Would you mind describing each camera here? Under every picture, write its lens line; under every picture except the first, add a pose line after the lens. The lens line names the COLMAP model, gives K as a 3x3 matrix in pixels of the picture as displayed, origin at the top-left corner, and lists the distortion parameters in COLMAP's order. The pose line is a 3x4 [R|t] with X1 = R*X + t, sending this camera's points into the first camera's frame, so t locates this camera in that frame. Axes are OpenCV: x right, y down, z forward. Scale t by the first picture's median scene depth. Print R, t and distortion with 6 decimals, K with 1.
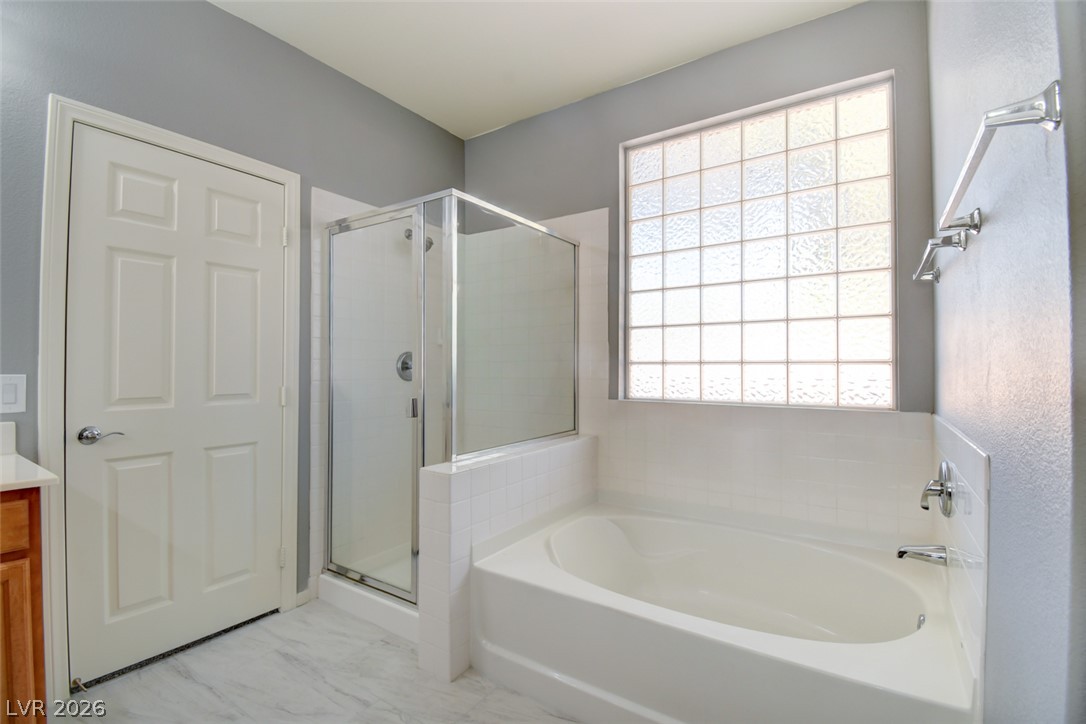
lens RADIAL K [[484.2, 0, 553.6], [0, 484.2, 363.3], [0, 0, 1]] dist [0.023083, -0.023816]
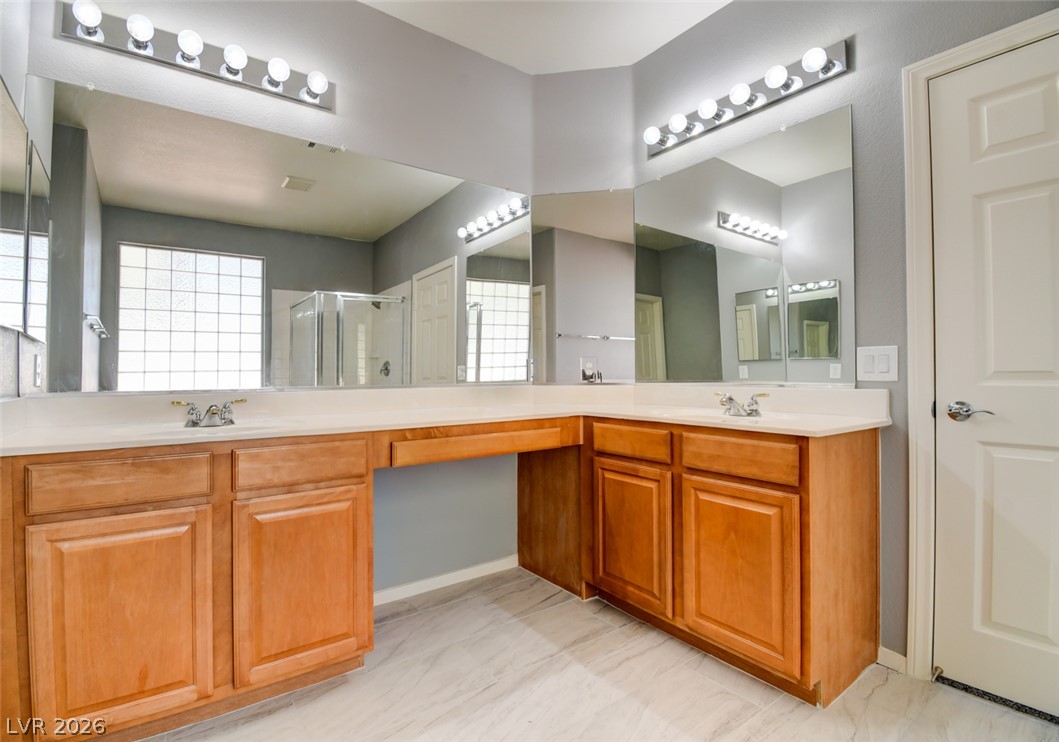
lens RADIAL K [[492.9, 0, 508.9], [0, 492.9, 375.4], [0, 0, 1]] dist [0.002907, -0.016423]
pose [[-0.386151, -0.000188, -0.922436, 0.194037], [0.008356, 0.999958, -0.003701, 0.073206], [0.922398, -0.009137, -0.386133, 0.536643]]
